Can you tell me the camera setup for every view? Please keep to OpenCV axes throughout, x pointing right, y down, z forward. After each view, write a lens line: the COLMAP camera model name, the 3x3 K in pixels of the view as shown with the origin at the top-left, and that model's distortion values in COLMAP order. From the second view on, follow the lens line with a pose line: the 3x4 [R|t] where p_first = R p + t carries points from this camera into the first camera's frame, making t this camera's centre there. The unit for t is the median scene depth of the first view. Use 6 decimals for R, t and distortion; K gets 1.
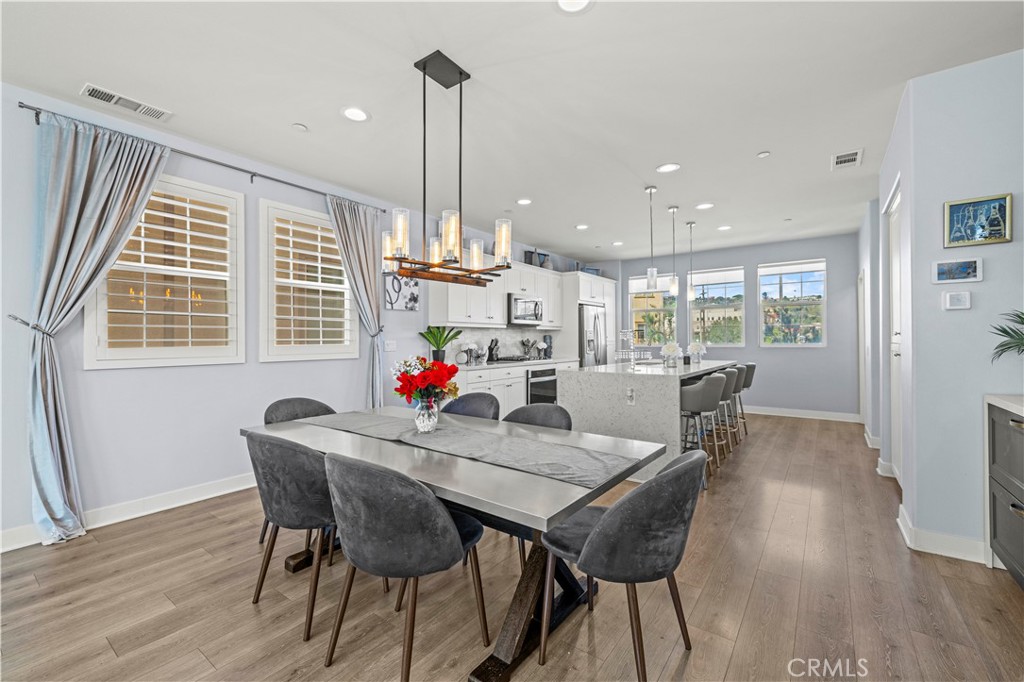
lens RADIAL K [[425.4, 0, 510.7], [0, 425.4, 337.8], [0, 0, 1]] dist [-0.005989, -0.000033]
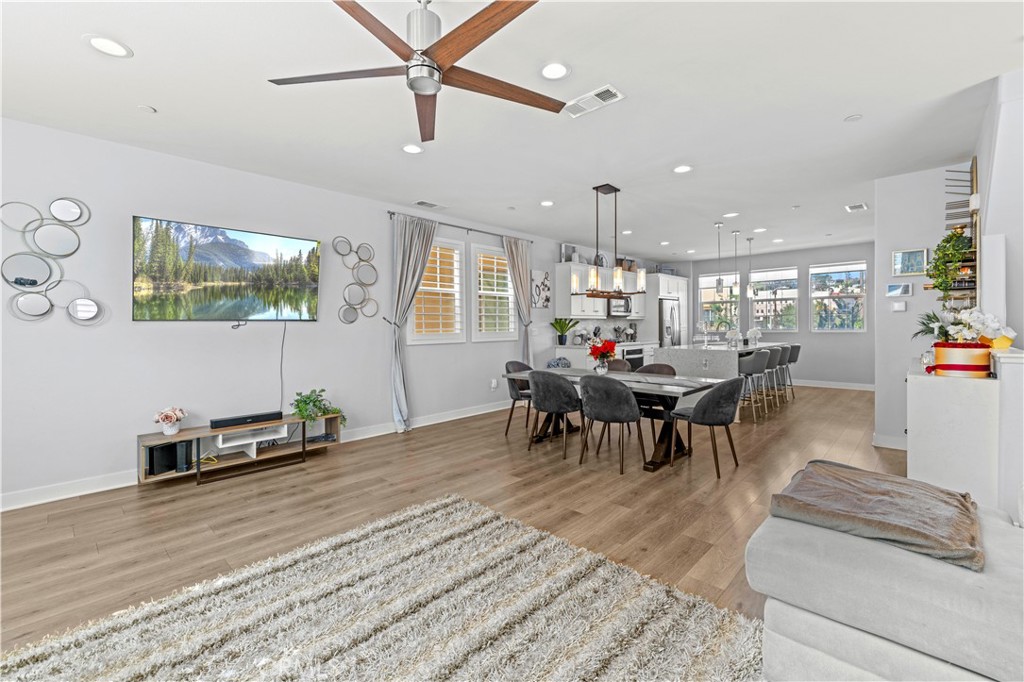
lens RADIAL K [[431.3, 0, 513.3], [0, 431.3, 332.5], [0, 0, 1]] dist [-0.001114, -0.000008]
pose [[0.992646, -0.002097, -0.121031, -0.149569], [0.004769, 0.999751, 0.021789, -0.010721], [0.120955, -0.022206, 0.992410, -0.434378]]
